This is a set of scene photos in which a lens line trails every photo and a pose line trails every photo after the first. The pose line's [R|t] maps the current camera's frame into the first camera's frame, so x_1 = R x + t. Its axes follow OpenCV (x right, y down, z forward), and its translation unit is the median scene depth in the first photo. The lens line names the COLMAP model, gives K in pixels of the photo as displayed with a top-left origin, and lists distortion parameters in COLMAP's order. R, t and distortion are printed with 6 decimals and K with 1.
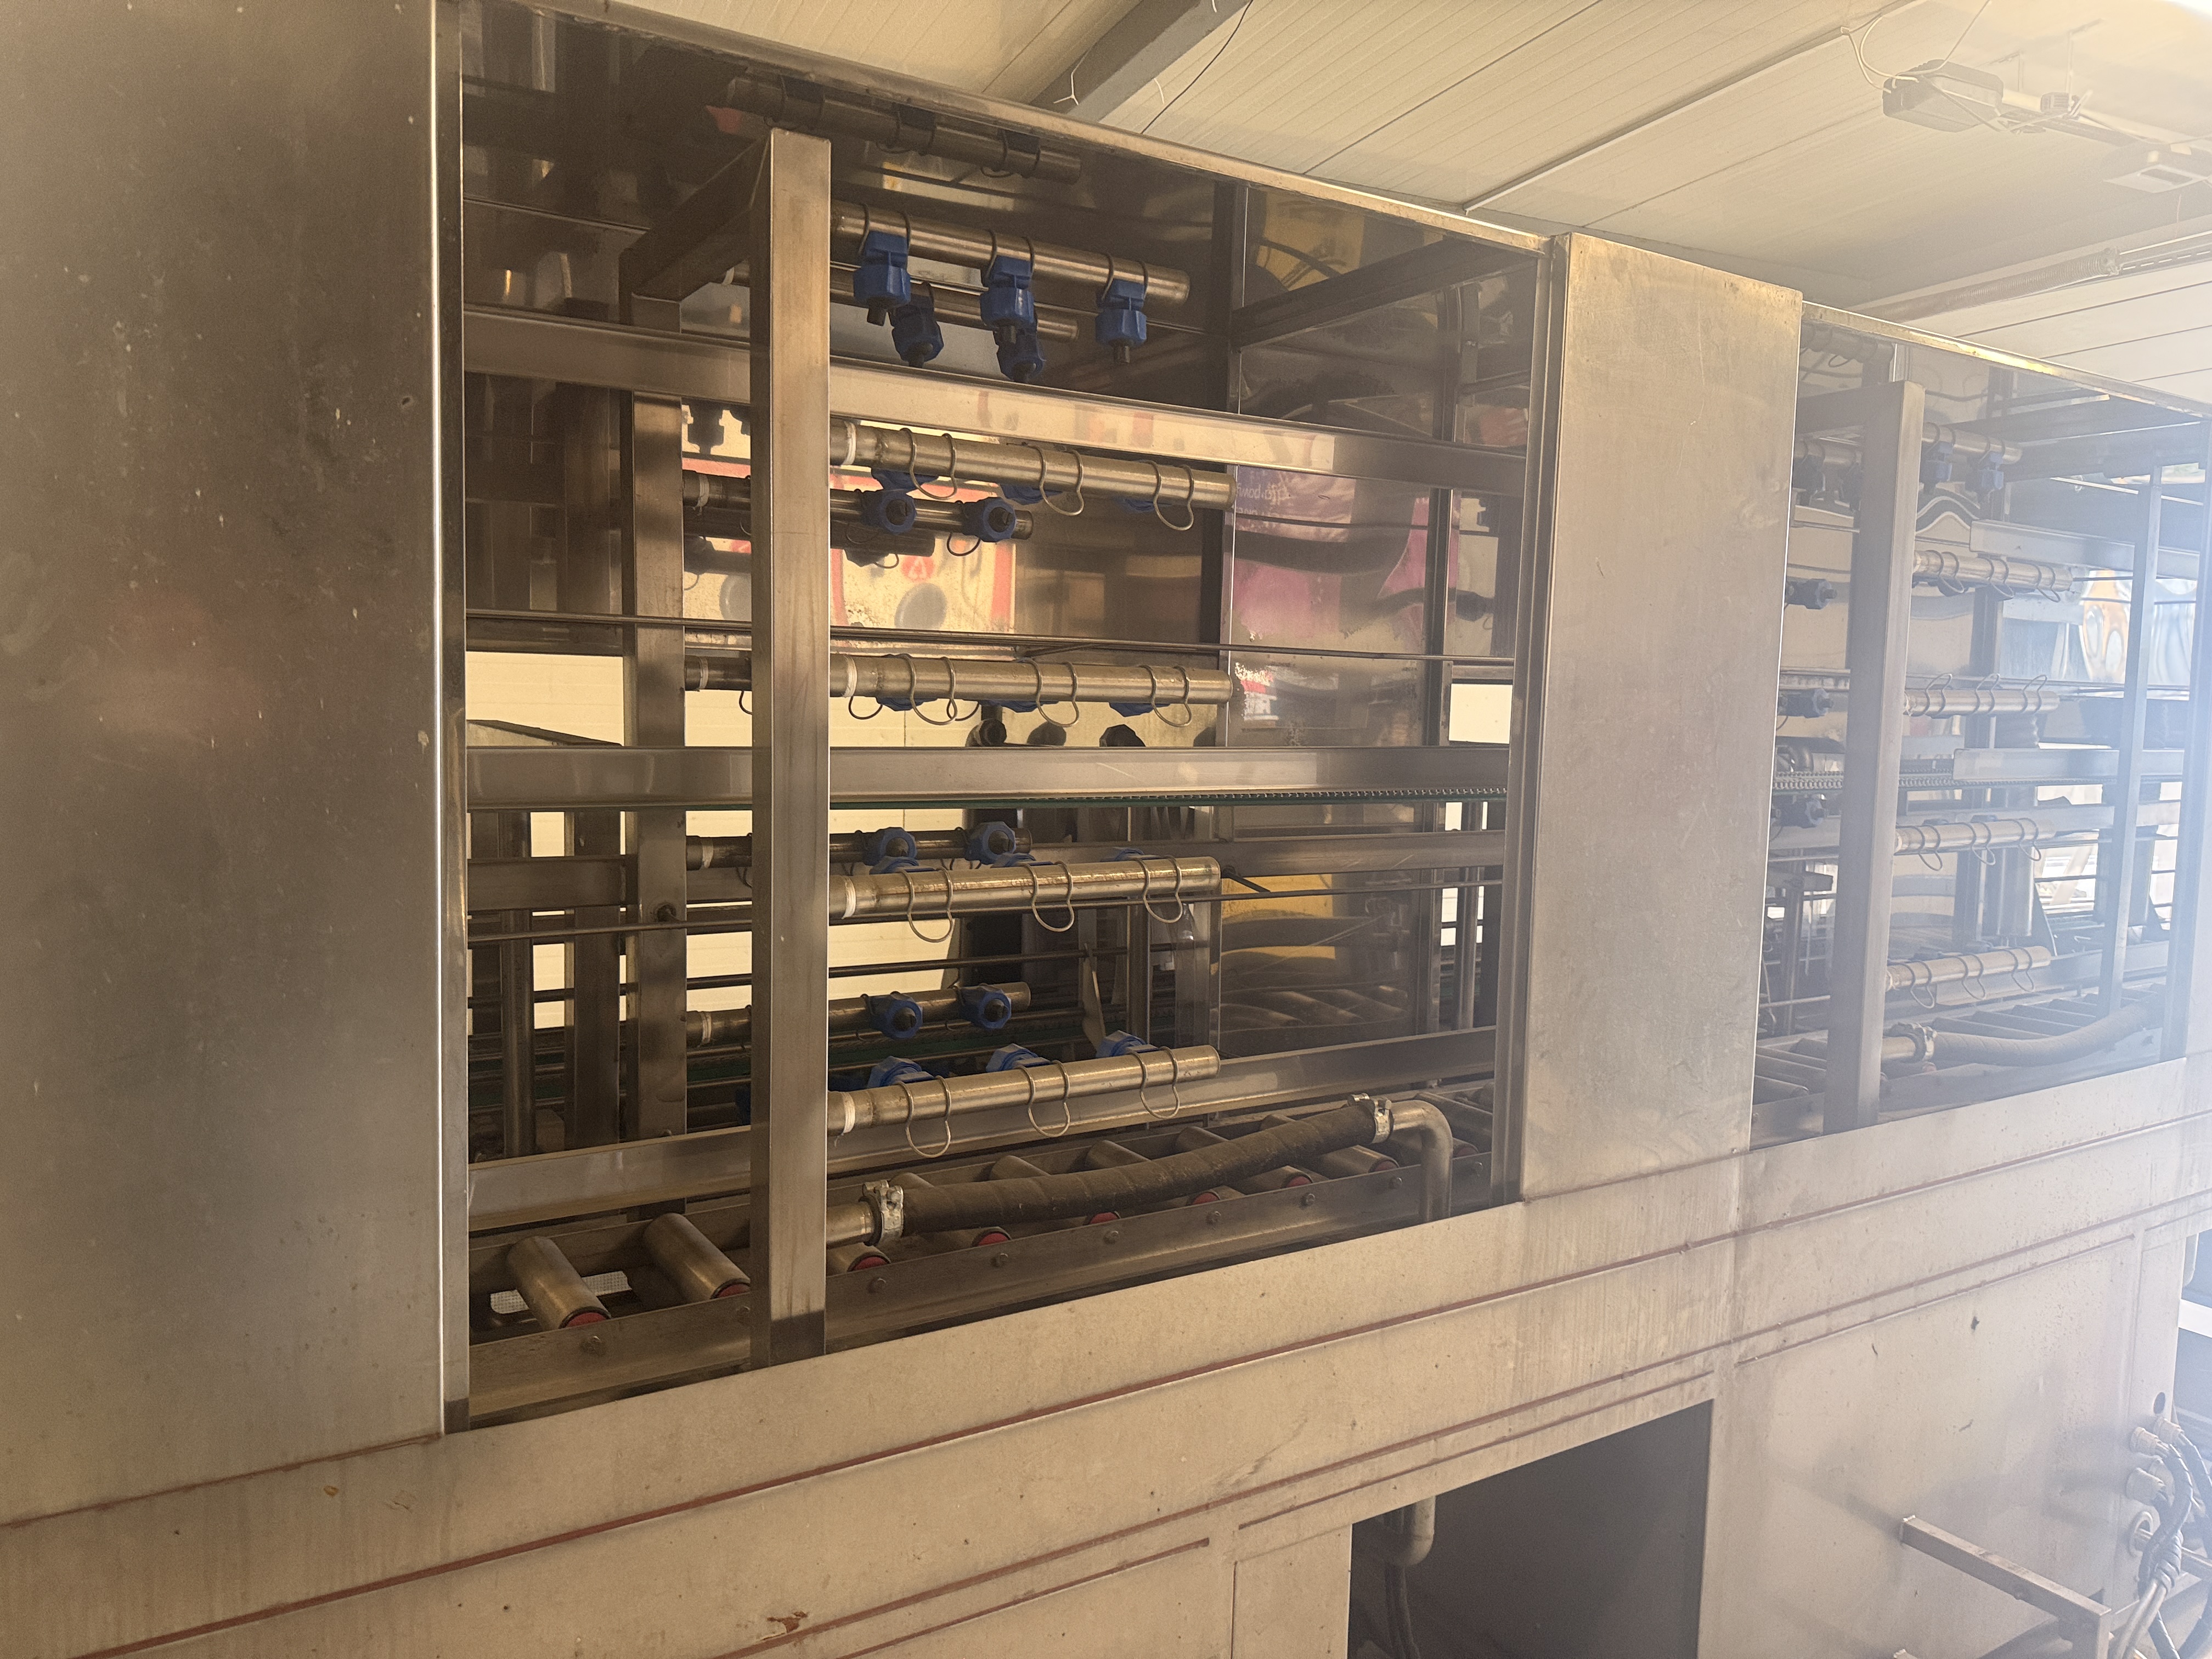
lens RADIAL K [[1511.1, 0, 1104.0], [0, 1511.1, 866.4], [0, 0, 1]] dist [0.070178, -0.083308]
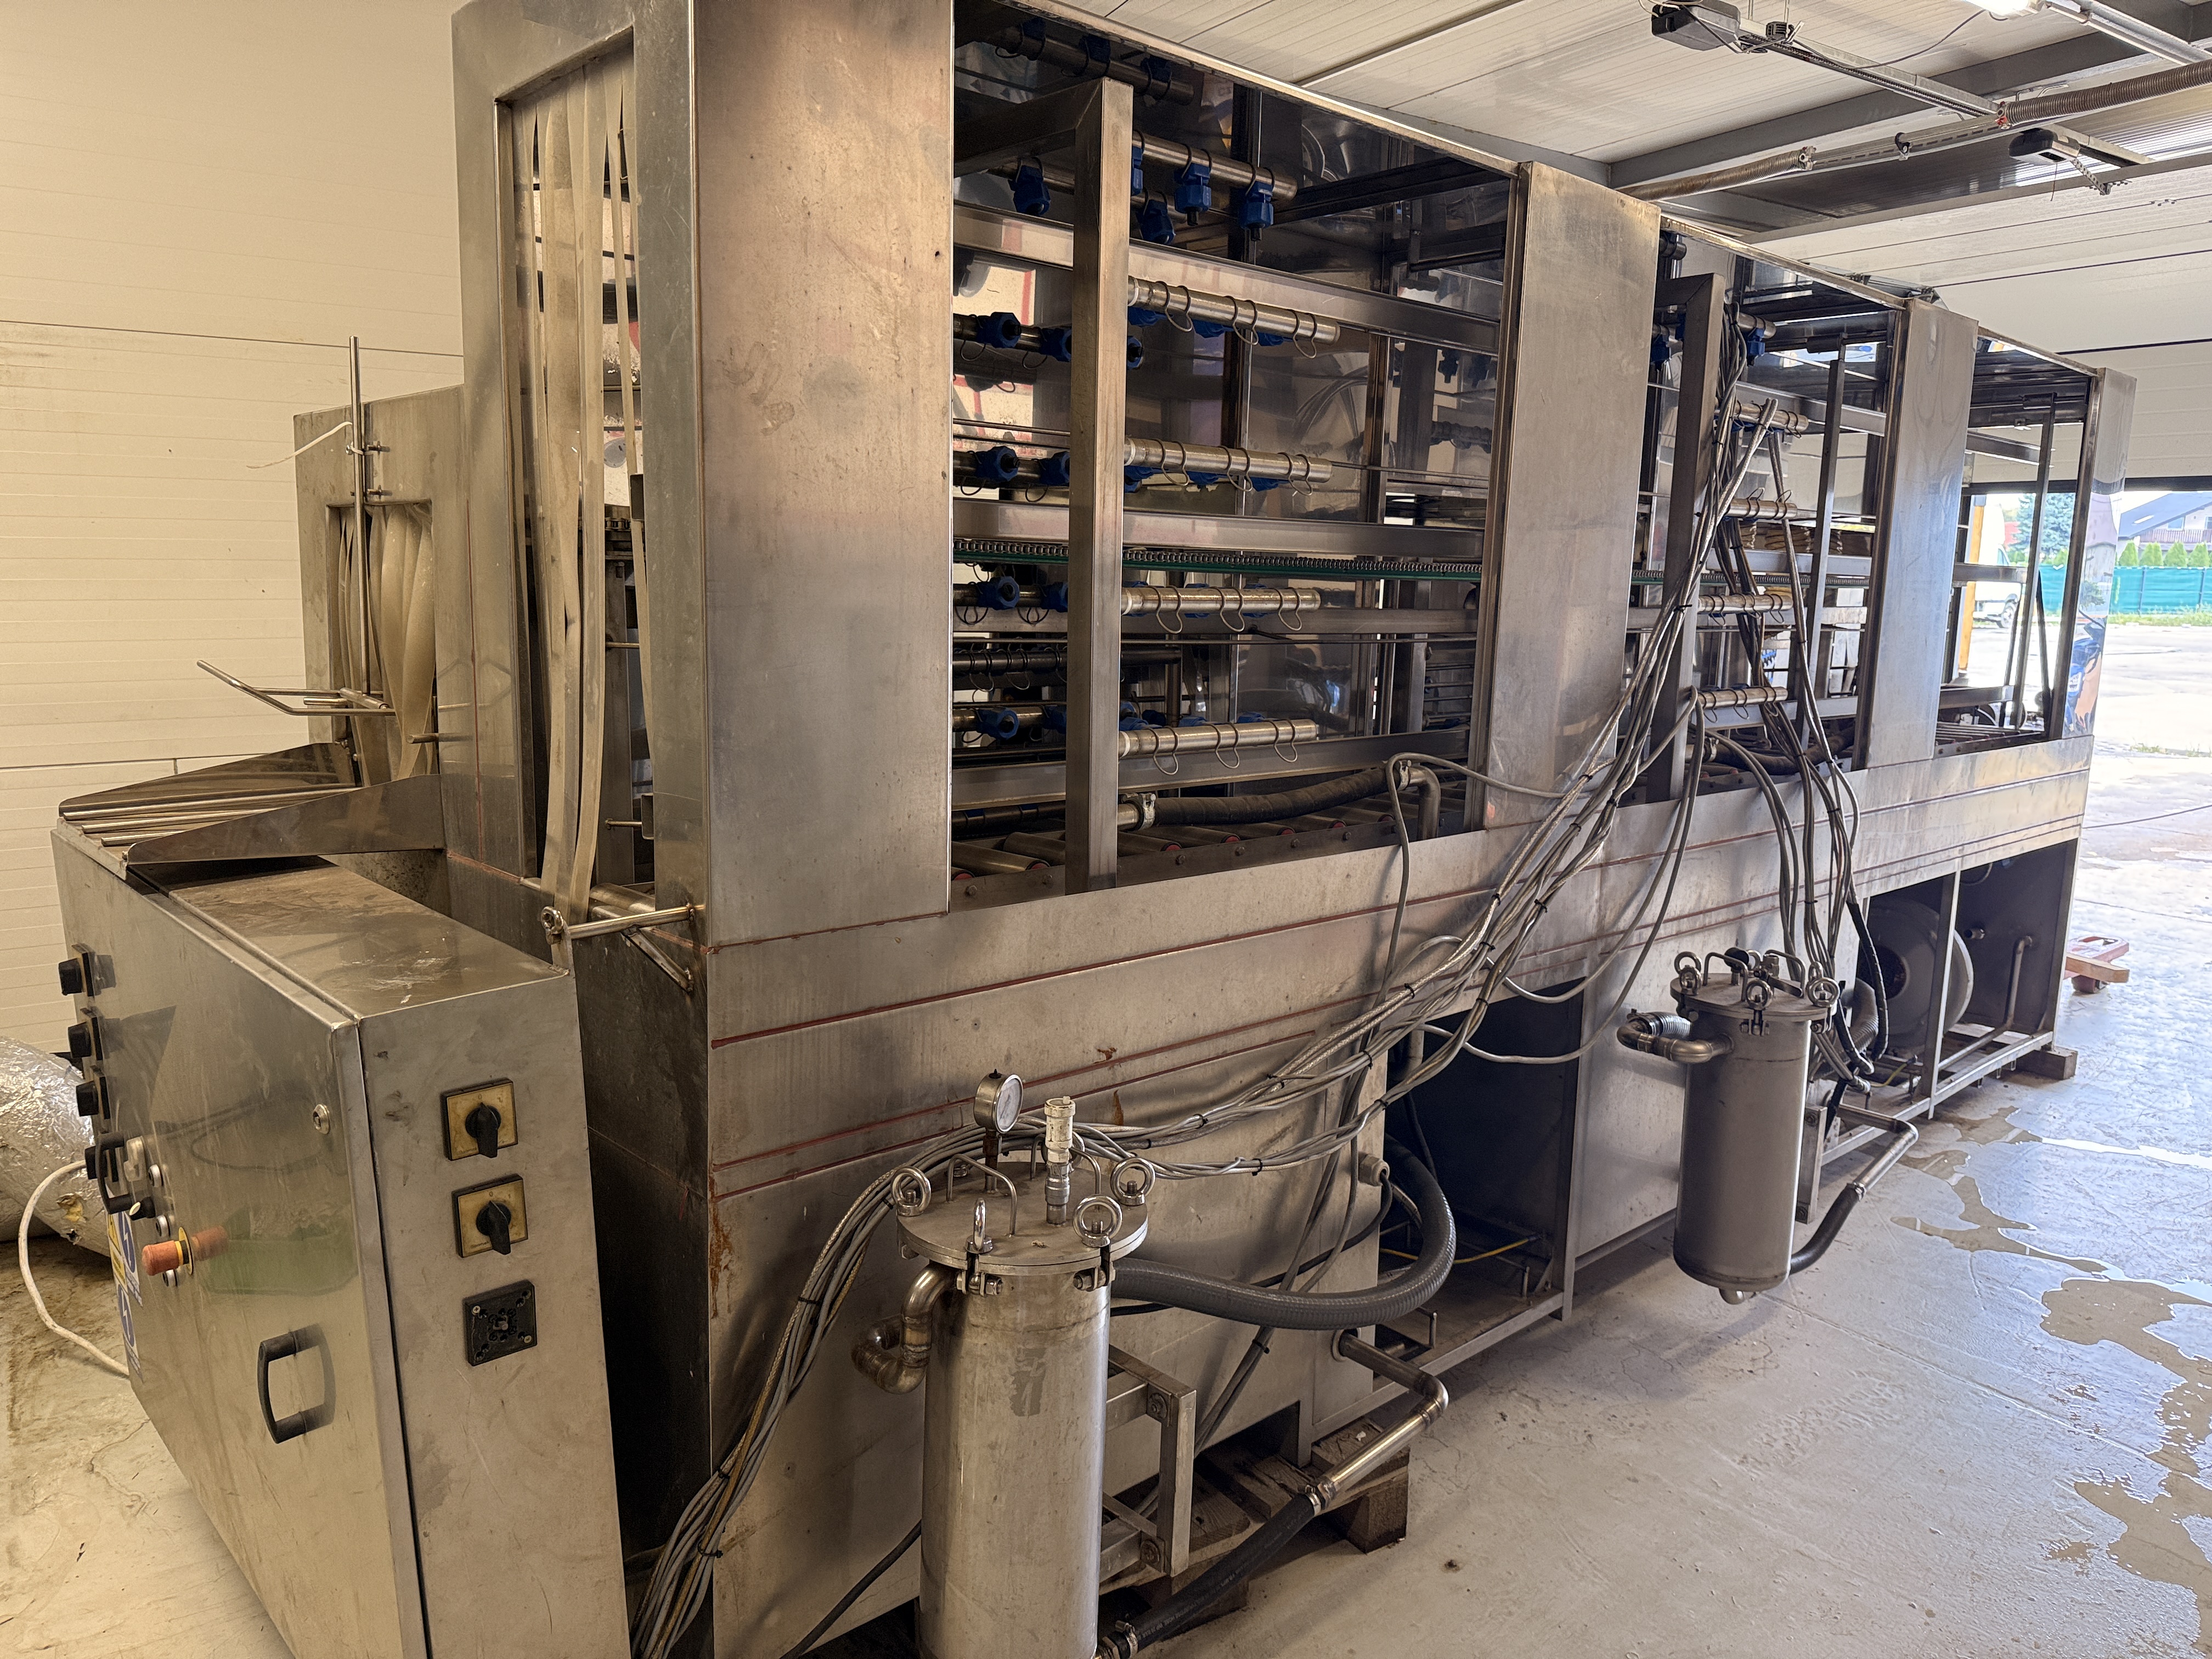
lens RADIAL K [[1556.9, 0, 1106.0], [0, 1556.9, 829.5], [0, 0, 1]] dist [0.077089, -0.113747]
pose [[0.980900, -0.015637, 0.193882, -0.381199], [0.001574, 0.997369, 0.072476, 0.106677], [-0.194505, -0.070786, 0.978344, -0.416754]]
